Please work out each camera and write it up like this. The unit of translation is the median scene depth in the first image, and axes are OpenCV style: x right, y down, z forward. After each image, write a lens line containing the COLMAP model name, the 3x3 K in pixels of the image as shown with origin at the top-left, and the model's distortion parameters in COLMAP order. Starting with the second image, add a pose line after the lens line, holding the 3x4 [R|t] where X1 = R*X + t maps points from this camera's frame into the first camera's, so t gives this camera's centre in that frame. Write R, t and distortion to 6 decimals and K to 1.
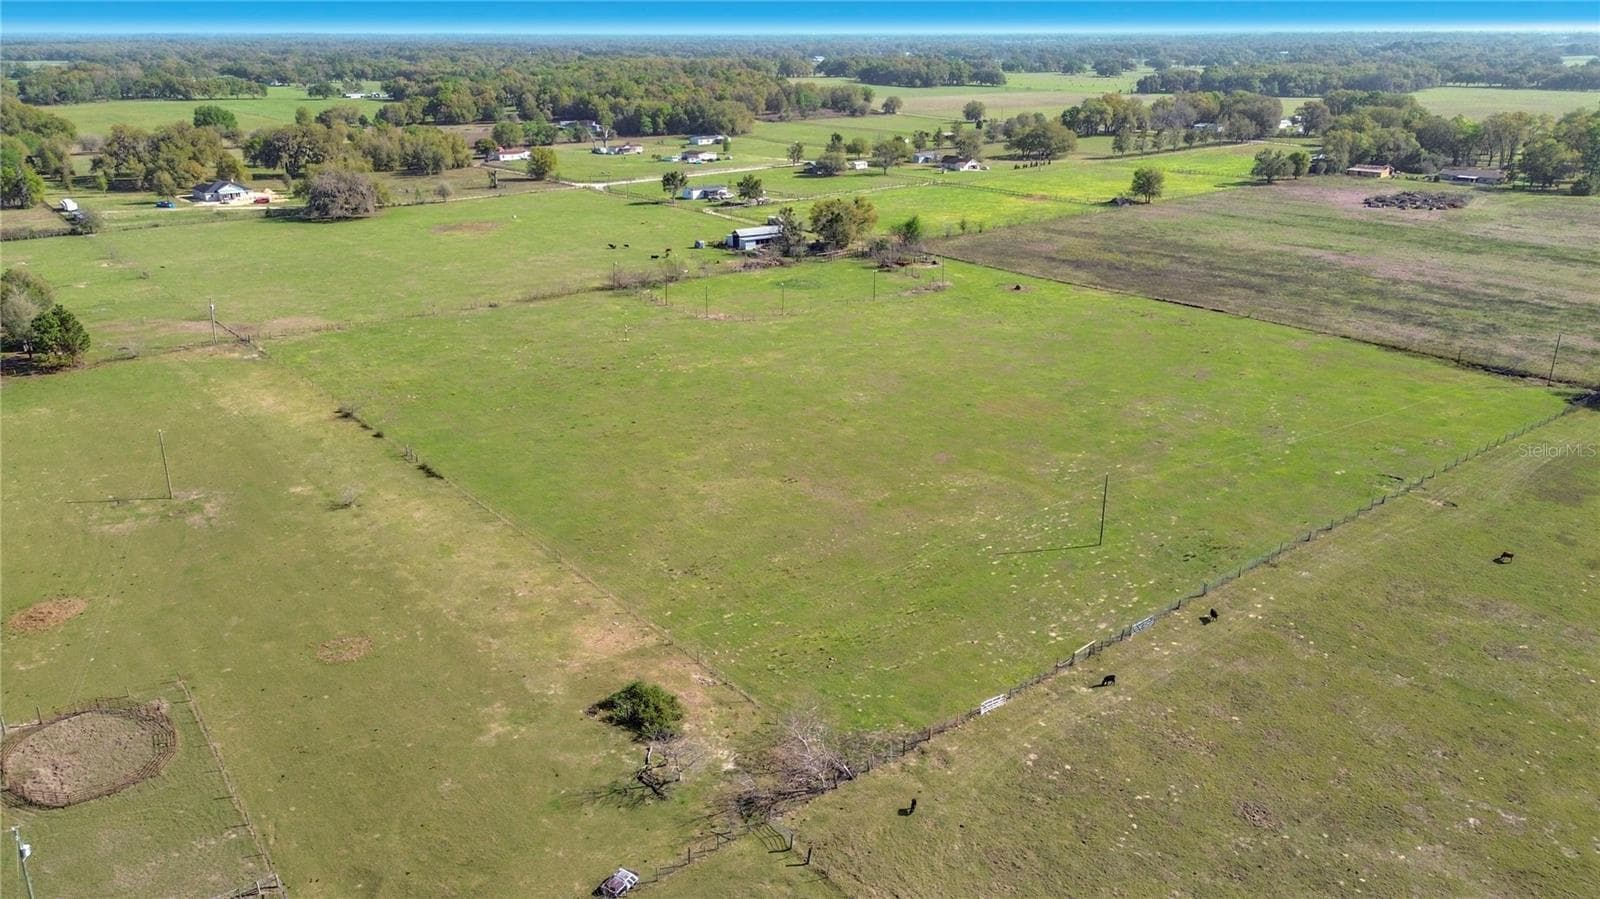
lens RADIAL K [[1153.2, 0, 800.0], [0, 1153.2, 449.5], [0, 0, 1]] dist [0.070236, -0.082600]
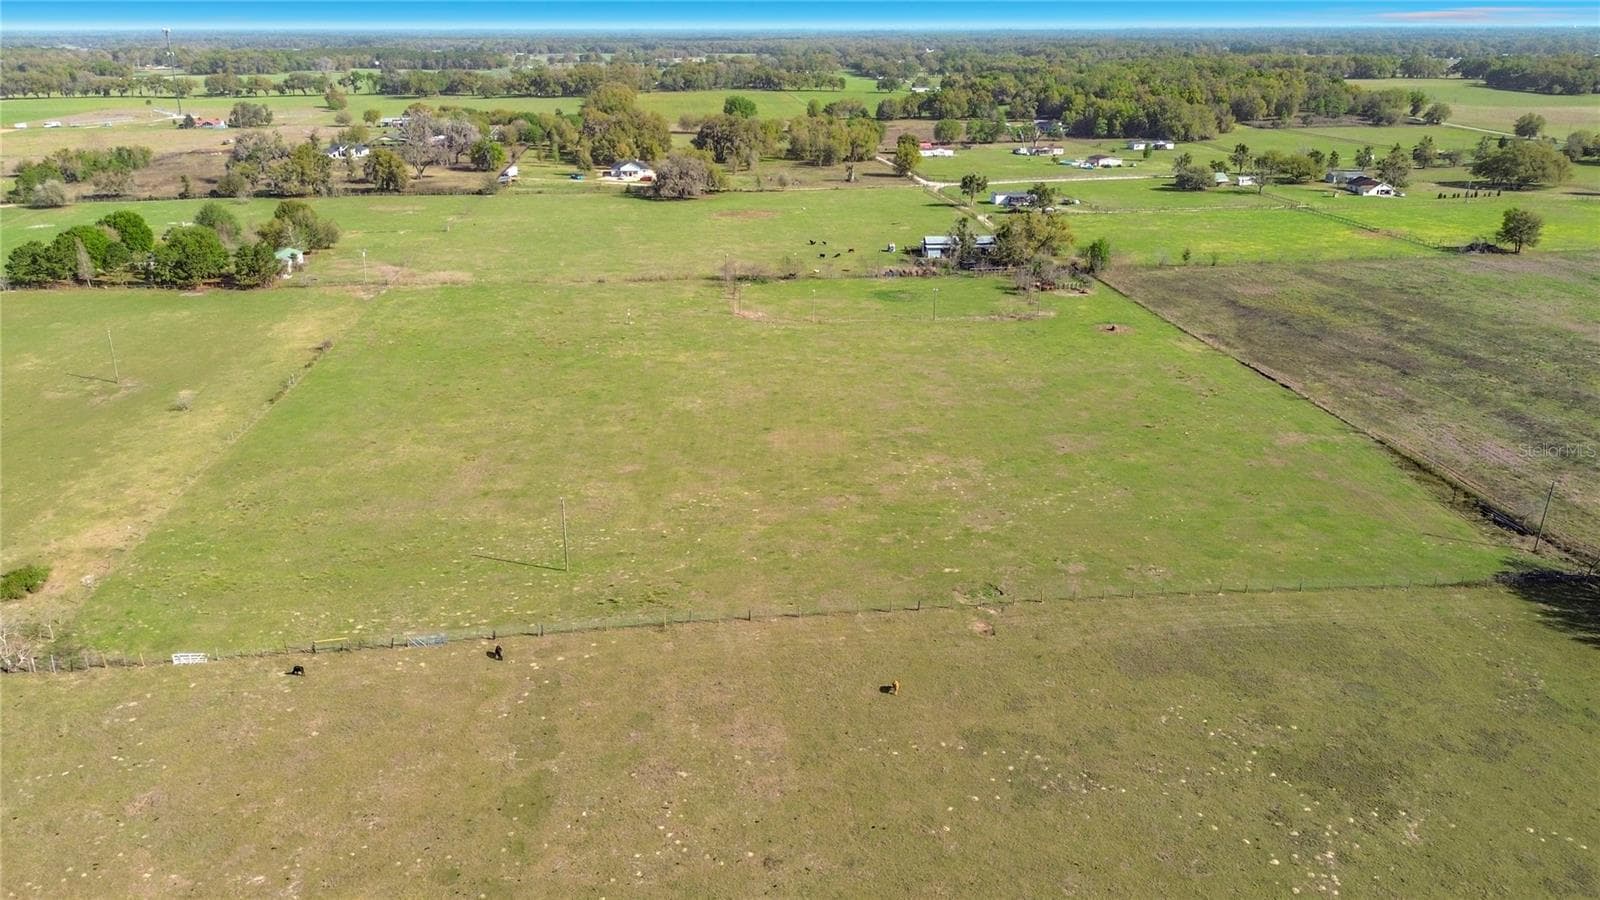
lens RADIAL K [[1157.0, 0, 800.0], [0, 1157.0, 450.0], [0, 0, 1]] dist [0.069899, -0.073712]
pose [[0.846976, 0.183246, -0.499052, 0.310155], [-0.181544, 0.981983, 0.052461, -0.036420], [0.499673, 0.046166, 0.864983, 0.084057]]
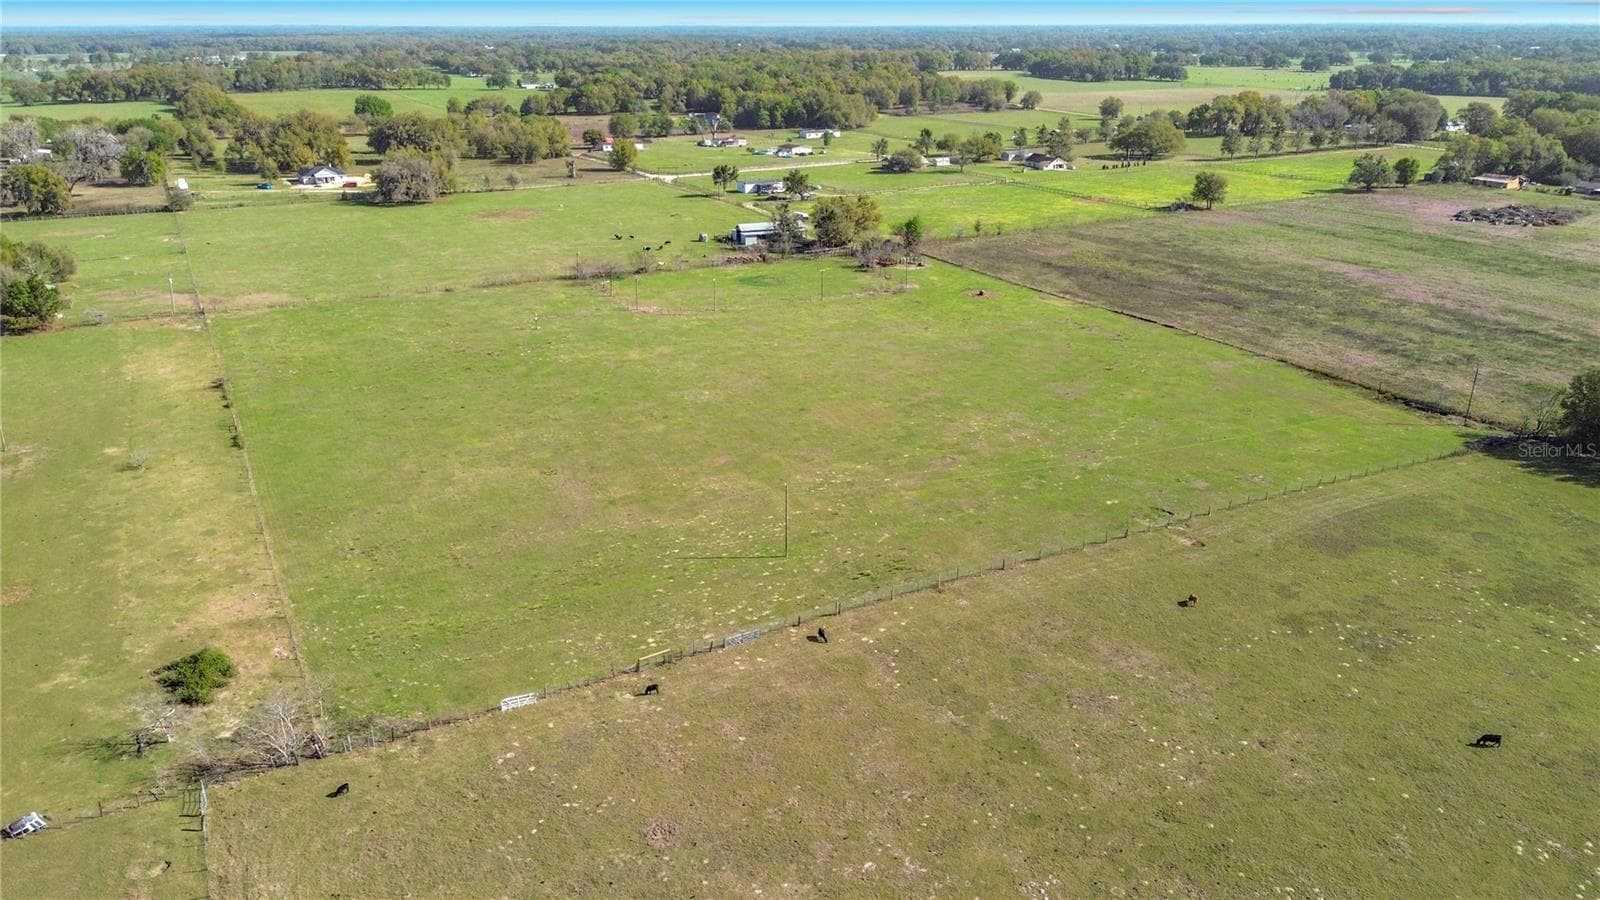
lens RADIAL K [[1165.2, 0, 800.0], [0, 1165.2, 450.0], [0, 0, 1]] dist [0.061761, -0.081009]
pose [[0.983048, 0.062960, -0.172197, 0.150299], [-0.062276, 0.998015, 0.009379, -0.006298], [0.172446, 0.001504, 0.985018, 0.009795]]
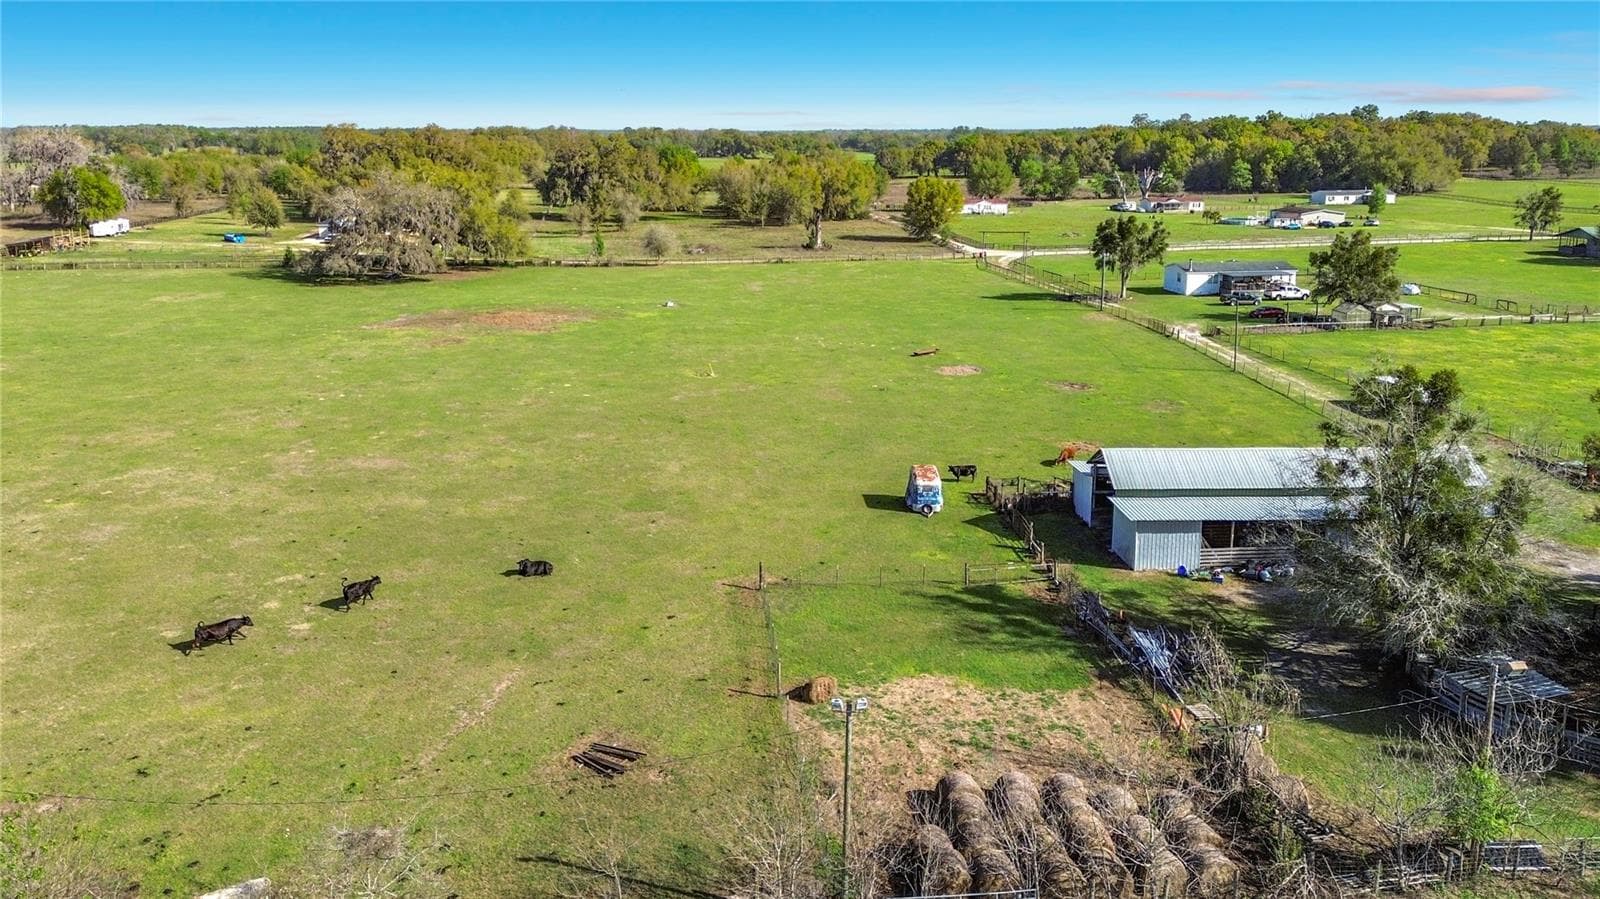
lens RADIAL K [[1164.9, 0, 801.6], [0, 1164.9, 380.4], [0, 0, 1]] dist [0.074217, -0.072017]
pose [[0.846690, 0.111929, -0.520180, 0.000568], [-0.181849, 0.979628, -0.085202, -0.143672], [0.500046, 0.166734, 0.849796, 0.662943]]
